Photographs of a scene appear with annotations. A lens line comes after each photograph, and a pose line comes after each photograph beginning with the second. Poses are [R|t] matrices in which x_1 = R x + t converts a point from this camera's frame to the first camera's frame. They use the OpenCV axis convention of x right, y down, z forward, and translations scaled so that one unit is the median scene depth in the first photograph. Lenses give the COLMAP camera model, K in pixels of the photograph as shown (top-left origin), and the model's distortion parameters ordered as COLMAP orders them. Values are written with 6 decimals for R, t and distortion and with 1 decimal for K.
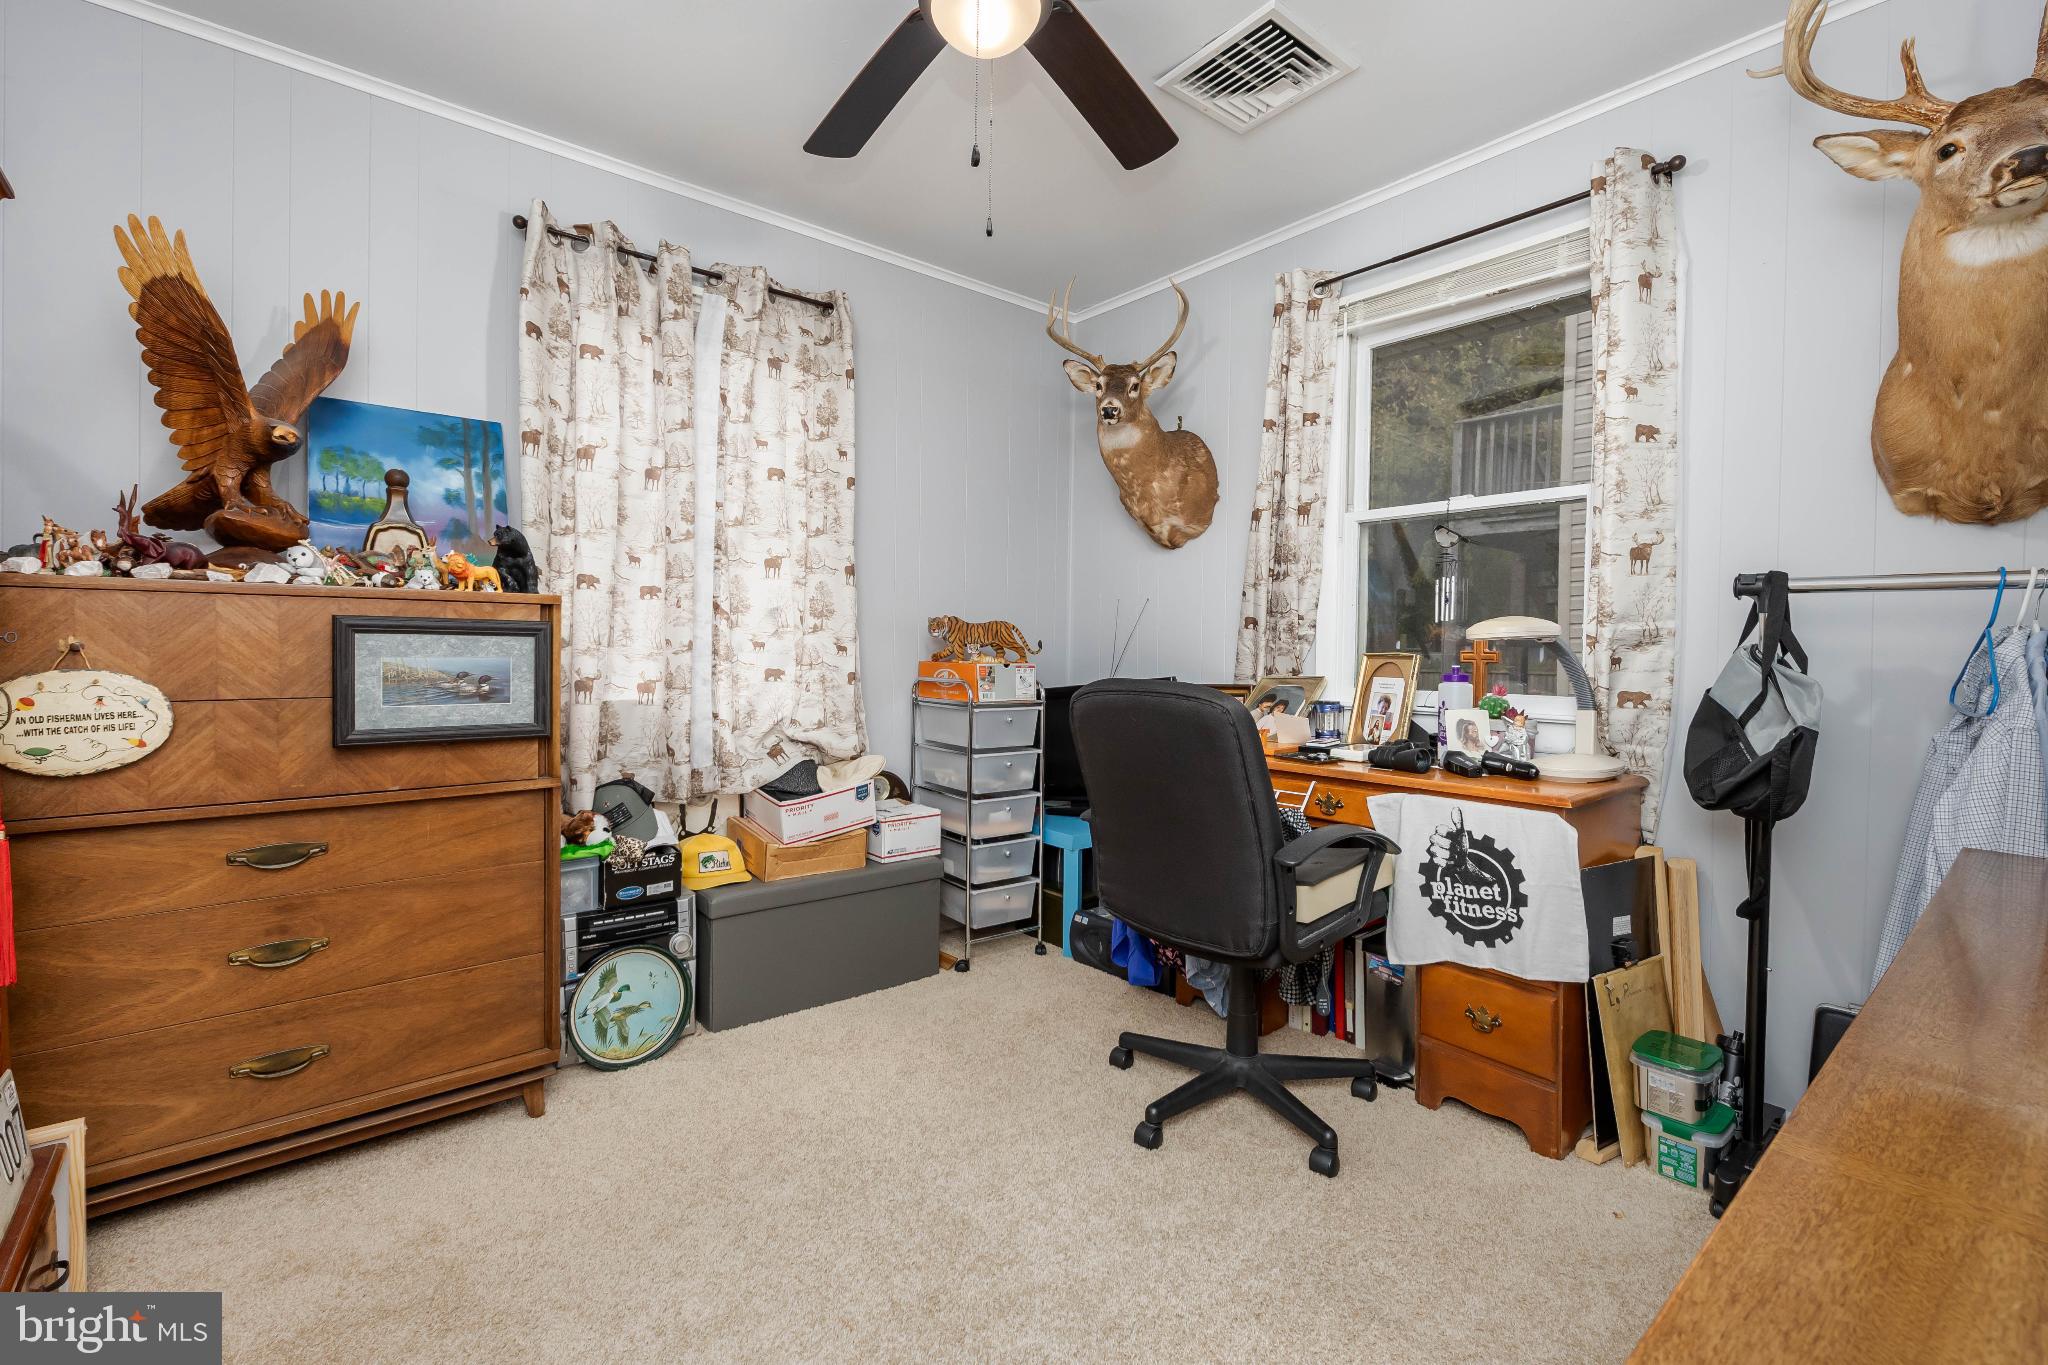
lens RADIAL K [[906.4, 0, 1022.7], [0, 906.4, 675.1], [0, 0, 1]] dist [-0.003170, -0.000127]
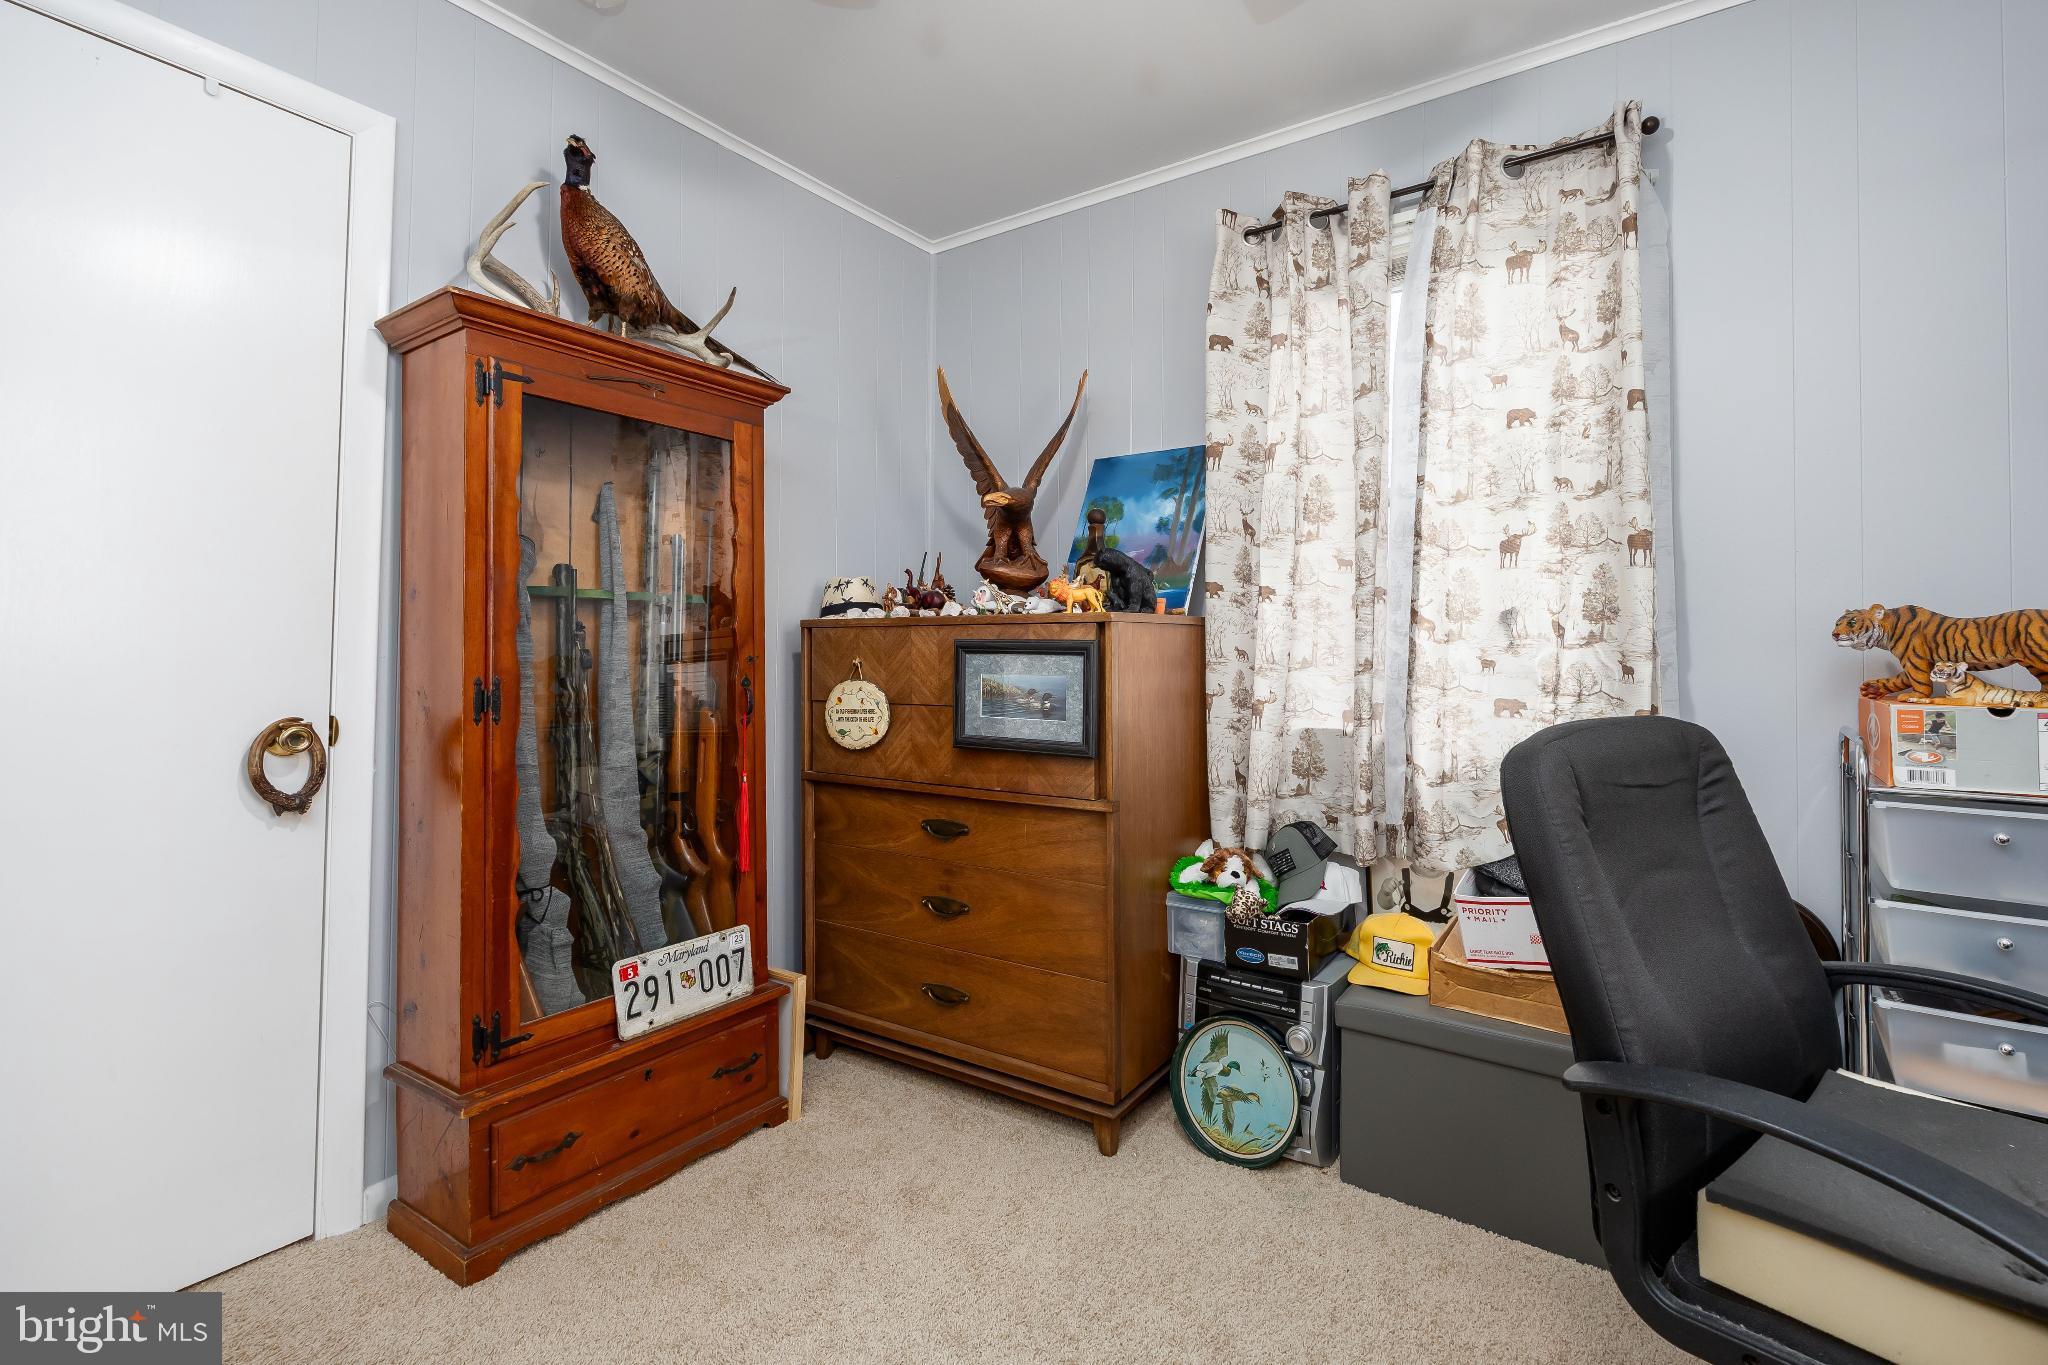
lens RADIAL K [[906.4, 0, 1064.6], [0, 906.4, 635.1], [0, 0, 1]] dist [-0.003170, -0.000127]
pose [[0.298898, -0.029915, -0.953816, 0.345381], [-0.032257, 0.998621, -0.041429, -0.019678], [0.953740, 0.043150, 0.297520, 0.582906]]
